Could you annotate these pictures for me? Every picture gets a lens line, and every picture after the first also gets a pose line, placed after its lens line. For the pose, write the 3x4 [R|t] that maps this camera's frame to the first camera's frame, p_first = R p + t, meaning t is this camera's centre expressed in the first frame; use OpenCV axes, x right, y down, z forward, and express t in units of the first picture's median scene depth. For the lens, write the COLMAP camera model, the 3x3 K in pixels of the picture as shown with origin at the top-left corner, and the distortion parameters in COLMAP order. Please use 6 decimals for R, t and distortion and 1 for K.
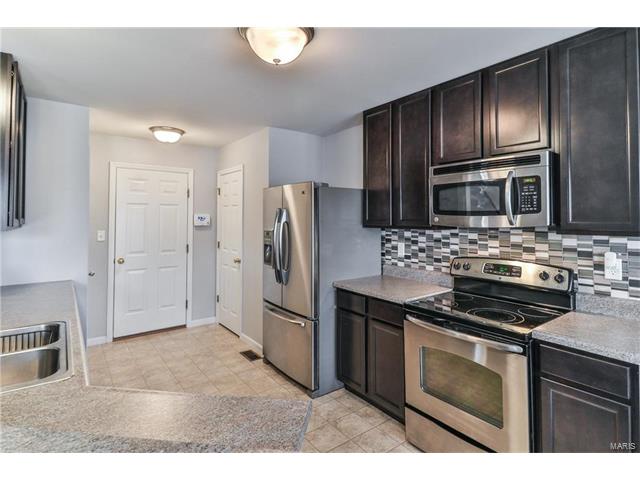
lens RADIAL K [[344.0, 0, 328.6], [0, 344.0, 214.4], [0, 0, 1]] dist [0.022633, -0.000678]
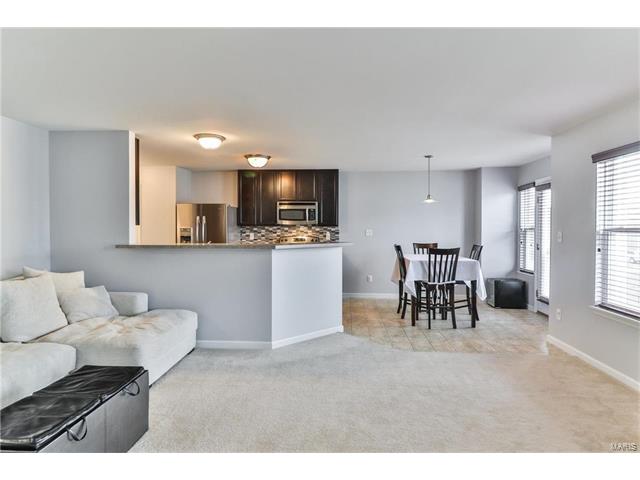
lens RADIAL K [[355.9, 0, 309.1], [0, 355.9, 237.2], [0, 0, 1]] dist [0.002400, -0.000197]
pose [[0.690751, -0.019818, 0.722821, -1.307024], [-0.011429, 0.999200, 0.038318, 0.020095], [-0.723002, -0.034729, 0.689972, -0.914428]]
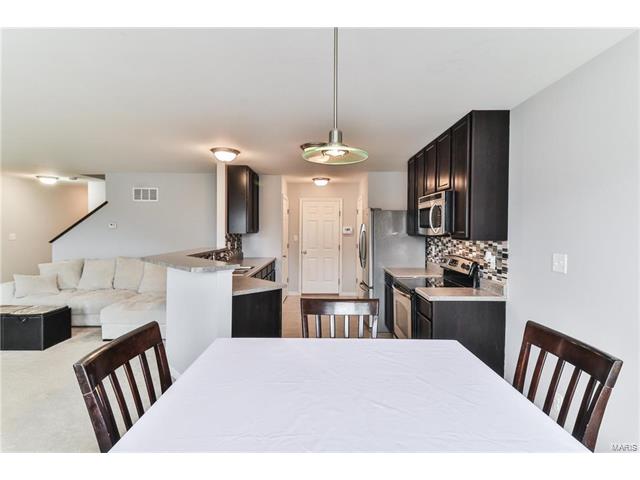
lens RADIAL K [[321.8, 0, 318.7], [0, 321.8, 236.6], [0, 0, 1]] dist [0.007026, -0.000835]
pose [[0.789966, 0.018239, -0.612879, 0.745211], [0.002745, 0.999442, 0.033281, -0.007264], [0.613144, -0.027974, 0.789475, -0.433106]]
